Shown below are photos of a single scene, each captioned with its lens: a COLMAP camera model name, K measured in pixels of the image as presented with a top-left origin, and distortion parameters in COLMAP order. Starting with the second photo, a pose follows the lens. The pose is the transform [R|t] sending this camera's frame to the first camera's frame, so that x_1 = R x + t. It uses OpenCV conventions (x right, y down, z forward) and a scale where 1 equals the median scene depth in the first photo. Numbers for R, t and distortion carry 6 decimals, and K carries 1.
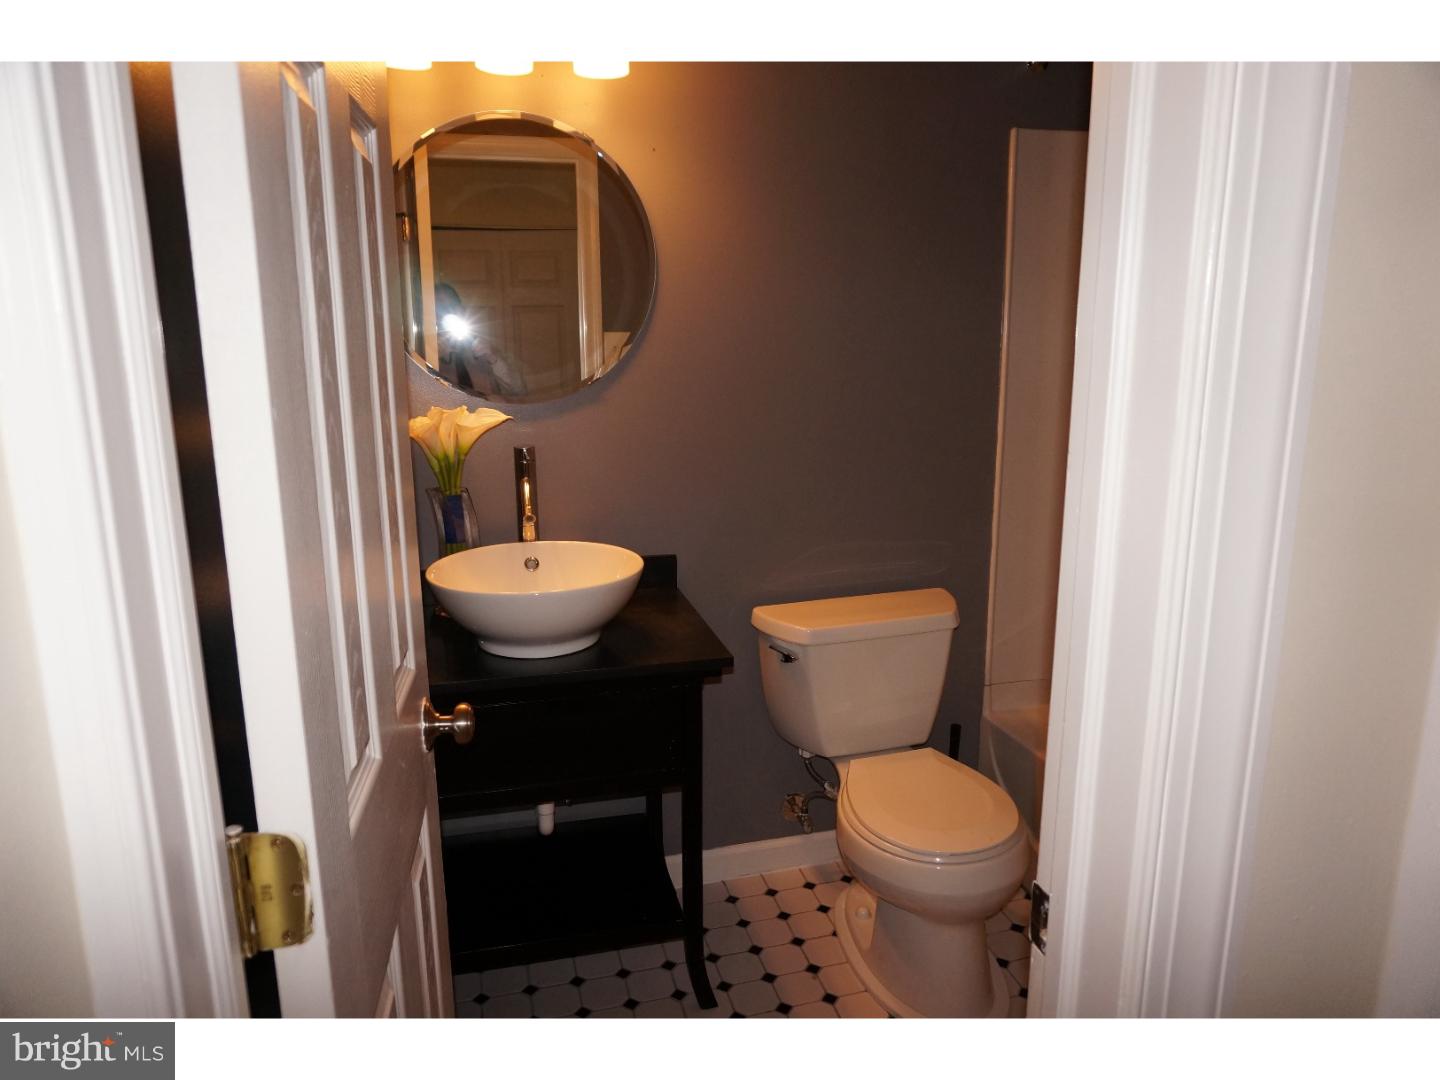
lens RADIAL K [[961.9, 0, 720.0], [0, 961.9, 540.0], [0, 0, 1]] dist [-0.046295, 0.022682]
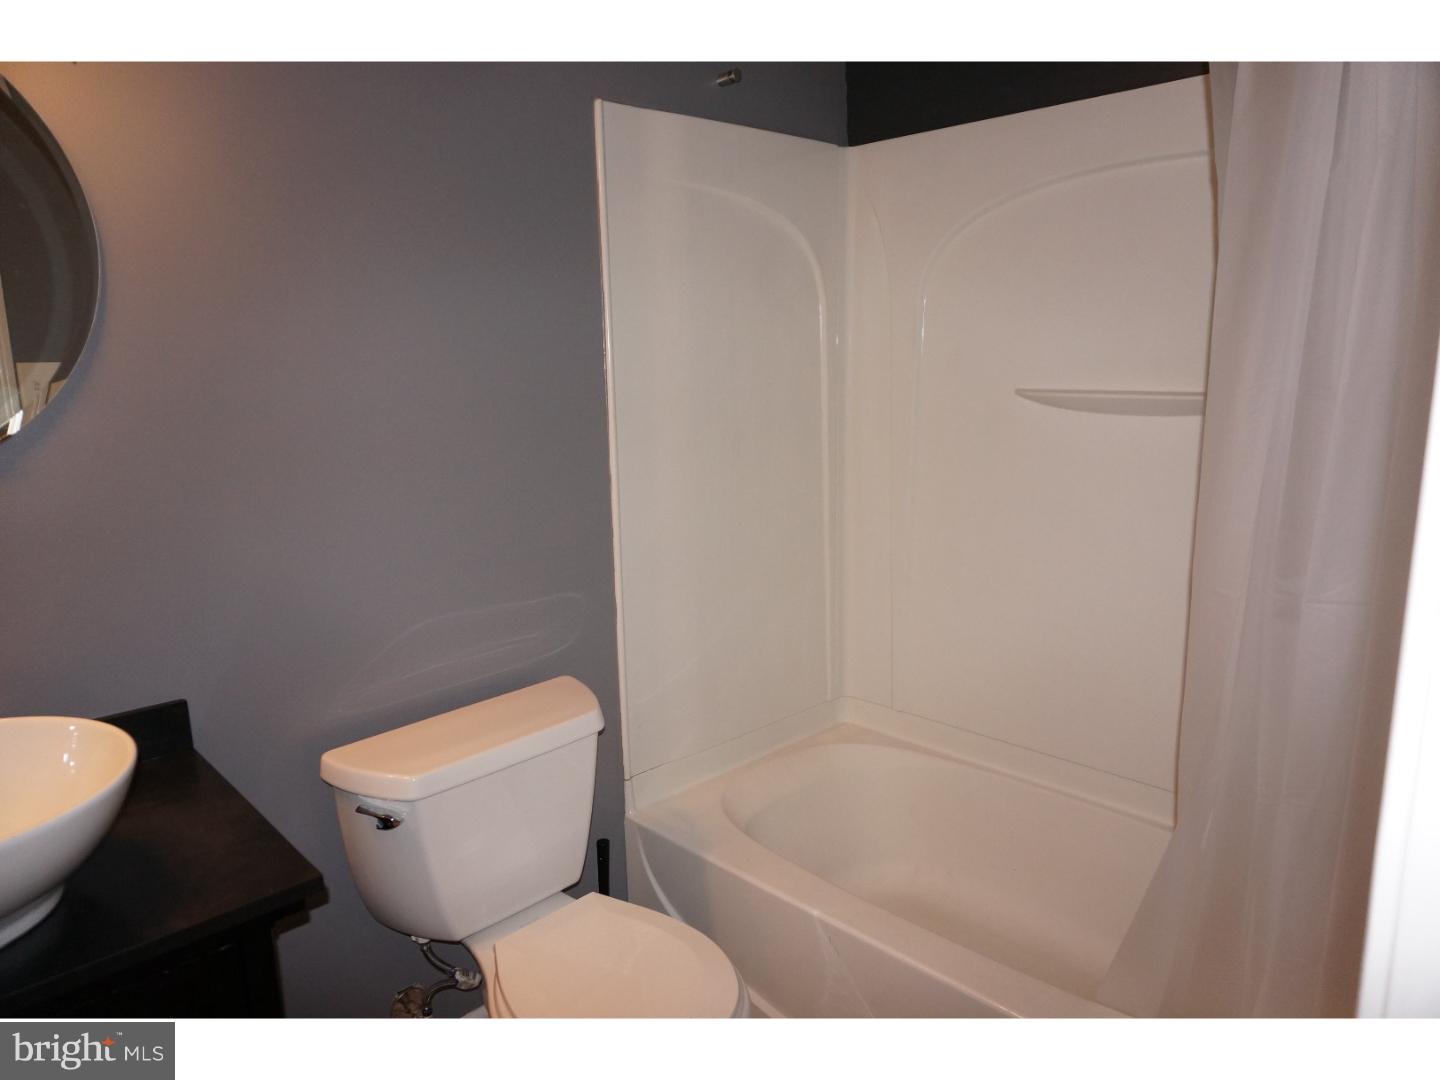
lens RADIAL K [[961.9, 0, 720.0], [0, 961.9, 540.0], [0, 0, 1]] dist [-0.046295, 0.022682]
pose [[0.869258, -0.108231, 0.482366, -0.029520], [0.121589, 0.992574, 0.003597, -0.051300], [-0.479173, 0.055524, 0.875963, 0.263466]]
